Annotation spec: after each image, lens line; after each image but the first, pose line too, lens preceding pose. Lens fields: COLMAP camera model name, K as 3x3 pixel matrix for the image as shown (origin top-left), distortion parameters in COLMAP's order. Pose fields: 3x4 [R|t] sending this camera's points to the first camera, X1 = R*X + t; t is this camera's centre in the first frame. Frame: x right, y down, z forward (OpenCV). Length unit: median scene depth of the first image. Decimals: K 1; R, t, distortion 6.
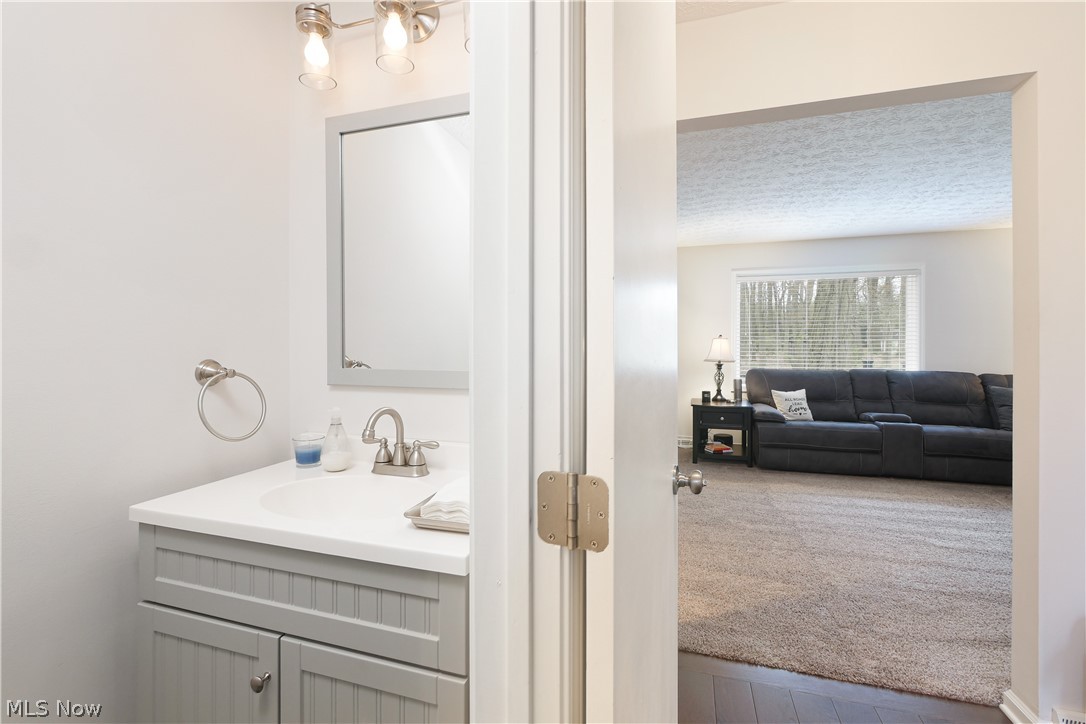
lens RADIAL K [[462.3, 0, 548.8], [0, 462.3, 346.1], [0, 0, 1]] dist [0.001174, -0.000845]
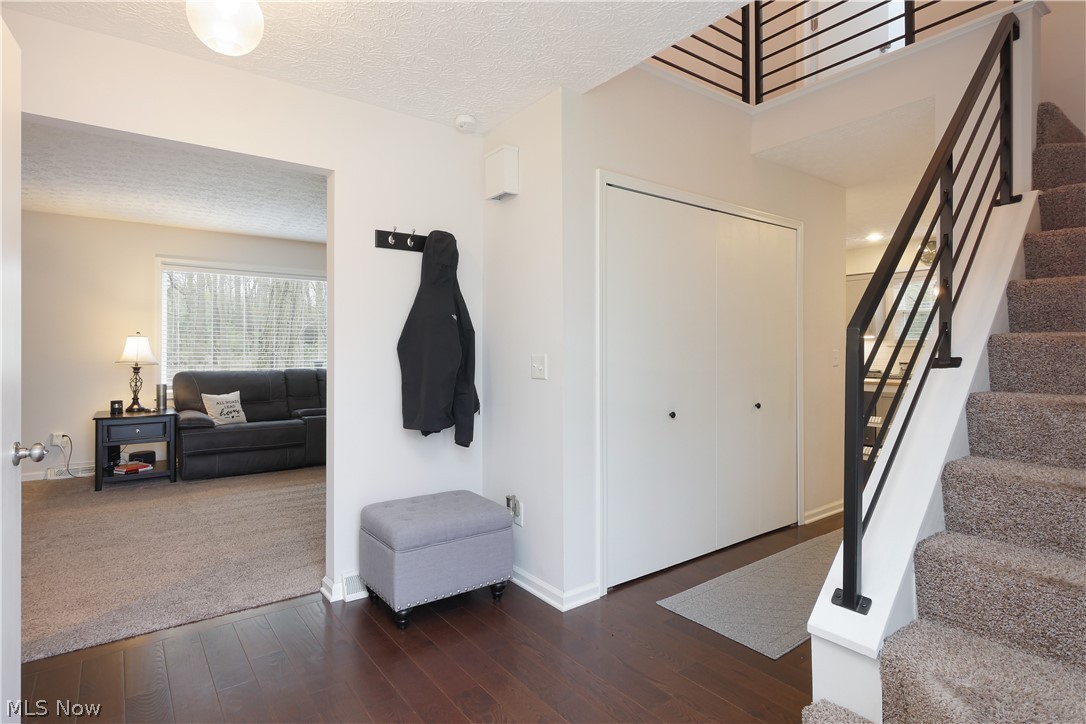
lens RADIAL K [[574.5, 0, 541.6], [0, 574.5, 349.6], [0, 0, 1]] dist [0.005675, 0.001904]
pose [[0.602037, 0.001785, 0.798466, -0.022584], [-0.005051, 0.999986, 0.001573, 0.002089], [-0.798452, -0.004980, 0.602037, -0.222151]]
